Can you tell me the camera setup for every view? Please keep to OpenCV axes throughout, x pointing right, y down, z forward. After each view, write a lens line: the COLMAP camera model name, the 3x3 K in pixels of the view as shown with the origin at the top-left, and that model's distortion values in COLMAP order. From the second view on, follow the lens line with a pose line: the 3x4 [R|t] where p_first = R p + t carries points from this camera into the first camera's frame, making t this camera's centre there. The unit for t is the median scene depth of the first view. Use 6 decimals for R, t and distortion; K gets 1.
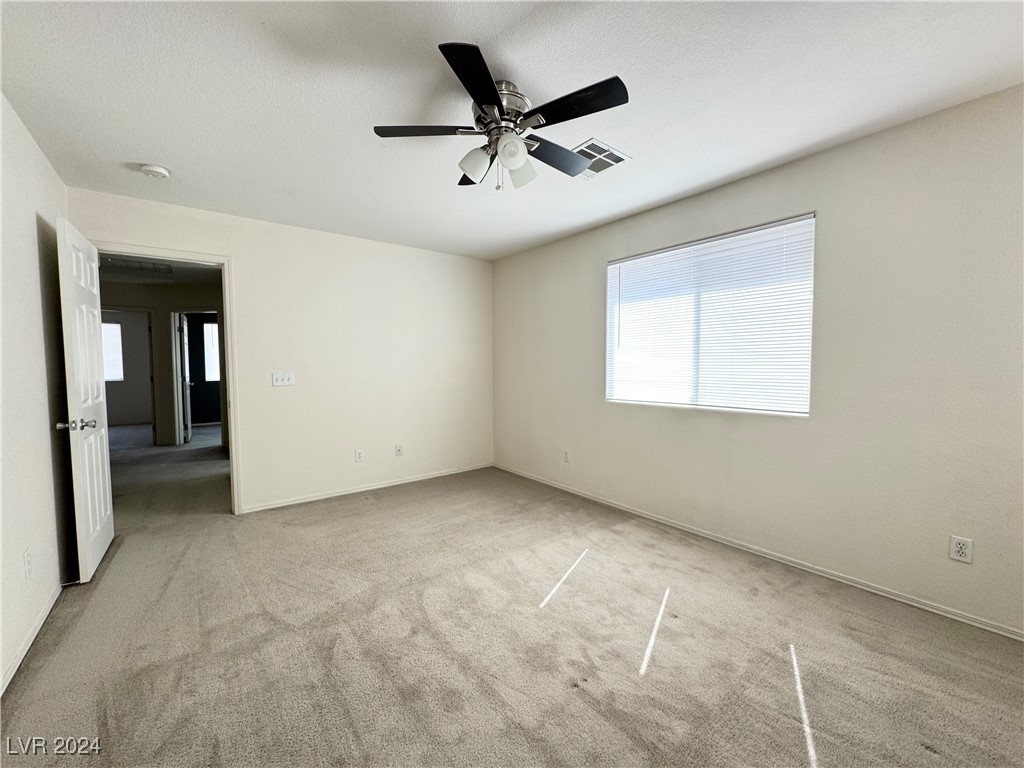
lens RADIAL K [[411.7, 0, 512.0], [0, 411.7, 384.0], [0, 0, 1]] dist [-0.002138, -0.000266]
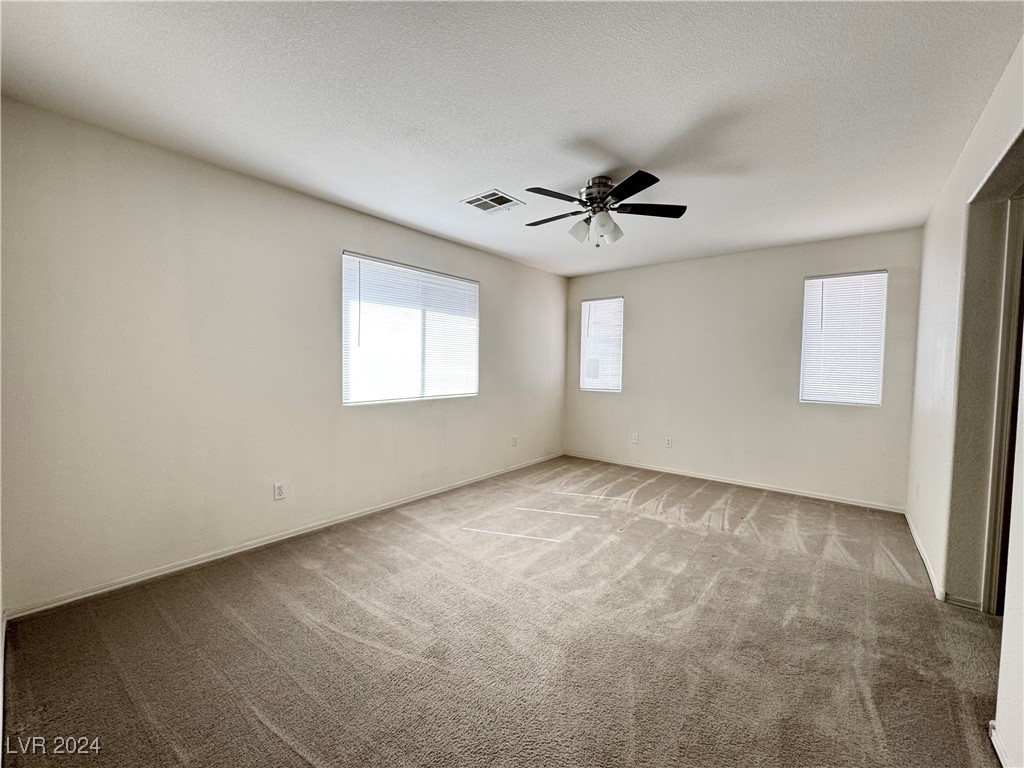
lens RADIAL K [[411.7, 0, 512.0], [0, 411.7, 384.0], [0, 0, 1]] dist [-0.002138, -0.000266]
pose [[-0.208707, -0.048574, 0.976771, -0.822812], [0.033895, 0.997806, 0.056863, -0.050718], [-0.977391, 0.044976, -0.206603, 0.948731]]
